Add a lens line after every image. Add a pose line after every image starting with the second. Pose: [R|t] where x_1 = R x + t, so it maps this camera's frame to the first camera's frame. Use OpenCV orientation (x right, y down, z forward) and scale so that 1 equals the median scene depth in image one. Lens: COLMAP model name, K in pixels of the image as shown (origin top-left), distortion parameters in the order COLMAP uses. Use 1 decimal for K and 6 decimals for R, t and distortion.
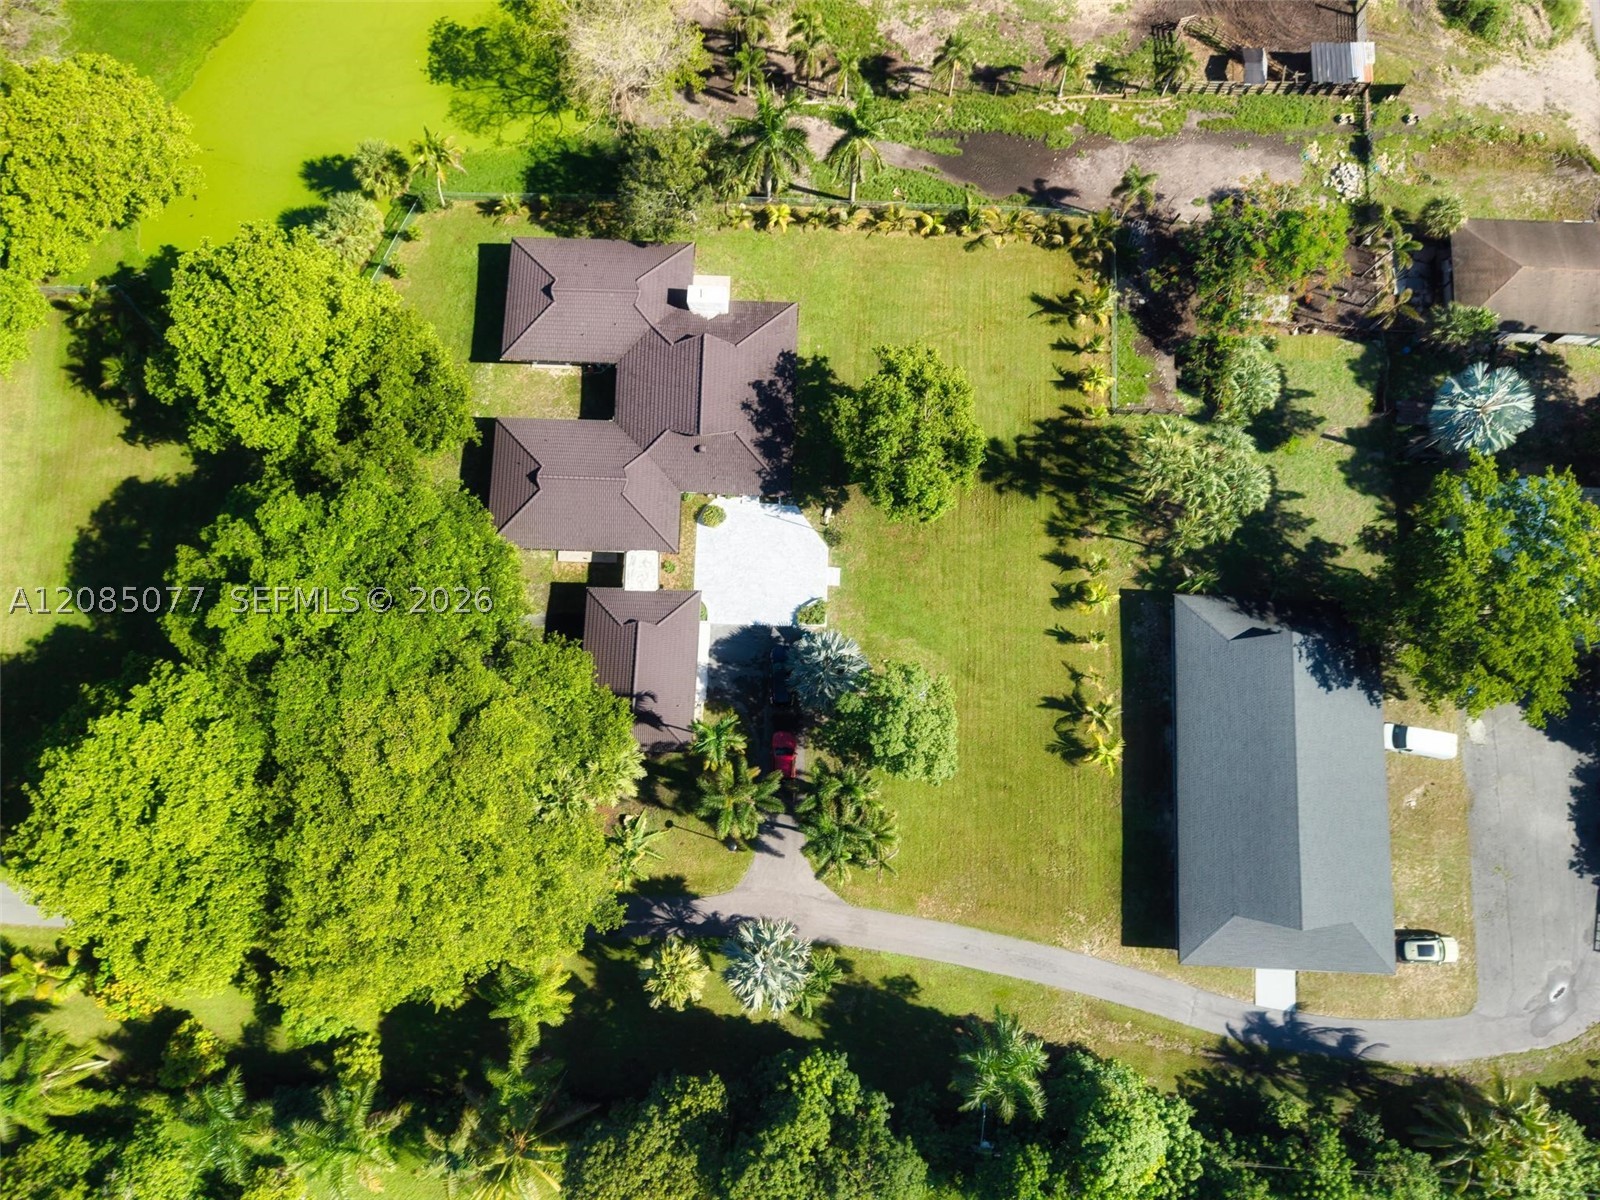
lens RADIAL K [[1097.8, 0, 800.0], [0, 1097.8, 600.0], [0, 0, 1]] dist [0.031598, -0.003661]
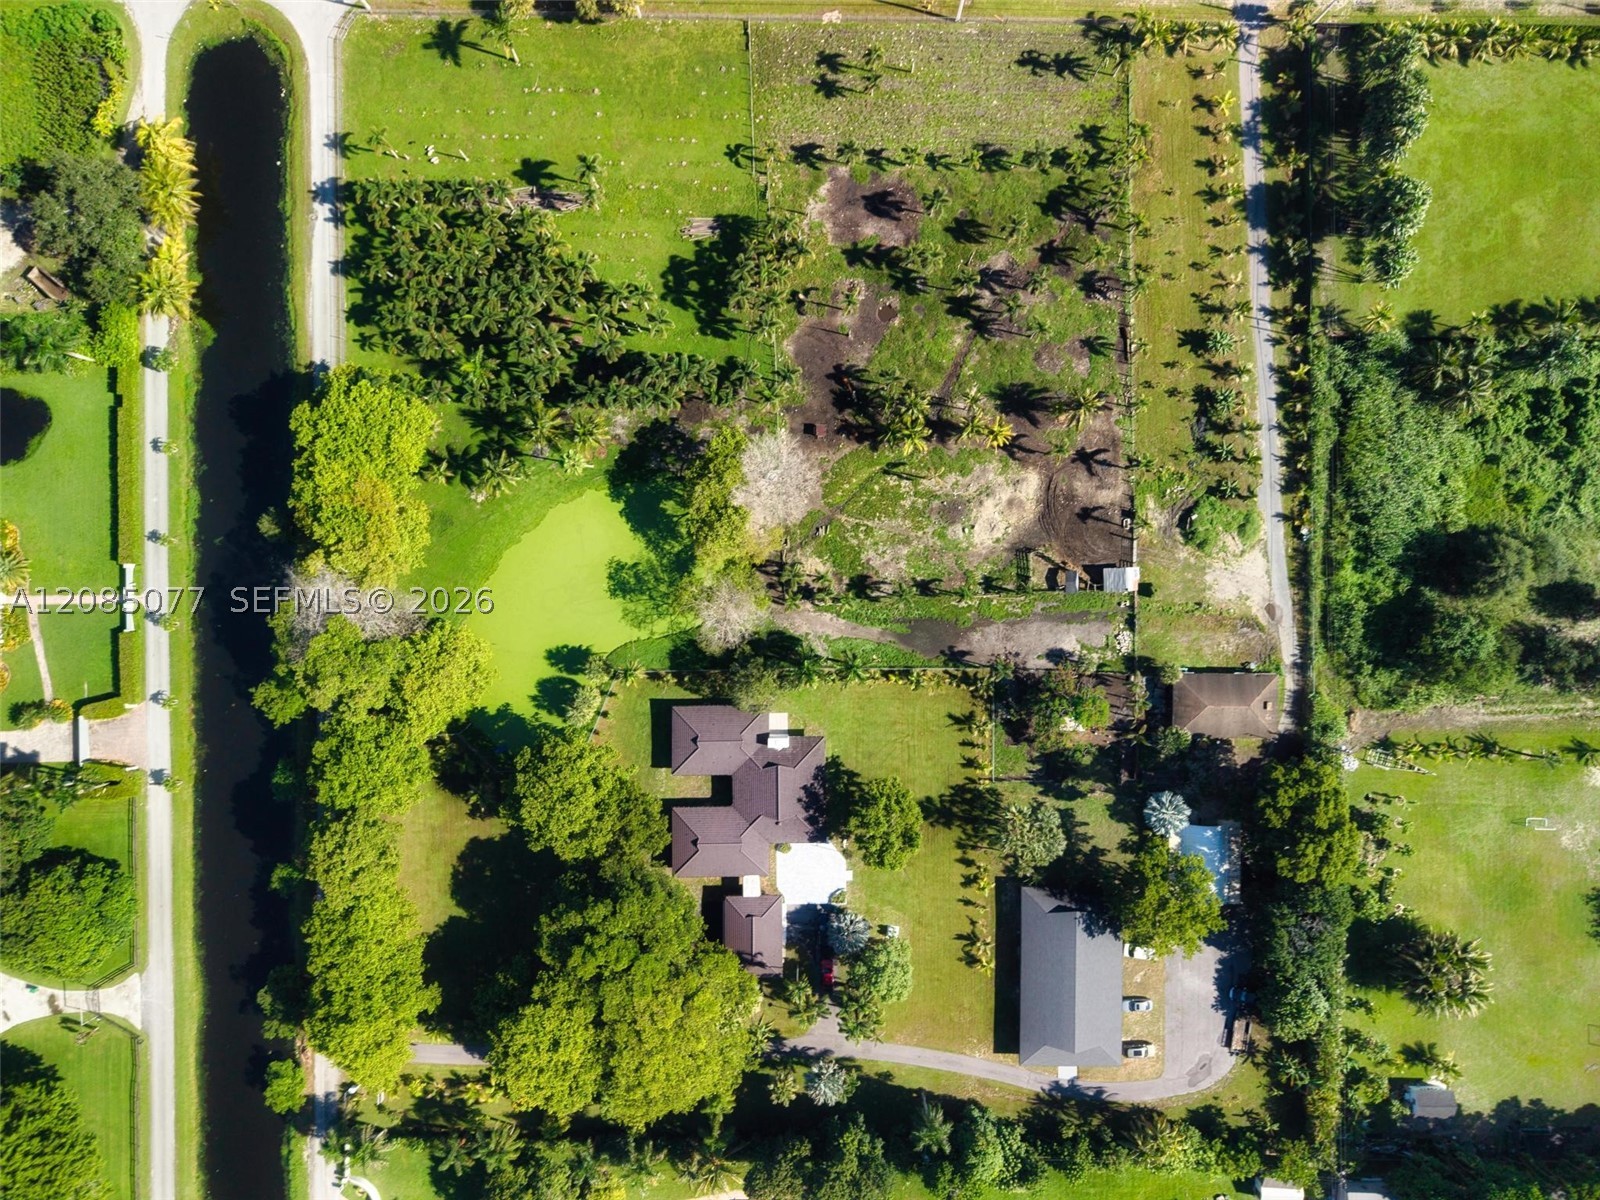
lens RADIAL K [[1136.7, 0, 797.1], [0, 1136.7, 603.1], [0, 0, 1]] dist [0.092798, -0.067363]
pose [[0.999154, -0.041082, 0.001904, -0.044631], [0.039823, 0.978020, 0.204675, -0.929762], [-0.010271, -0.204426, 0.978828, -0.901669]]
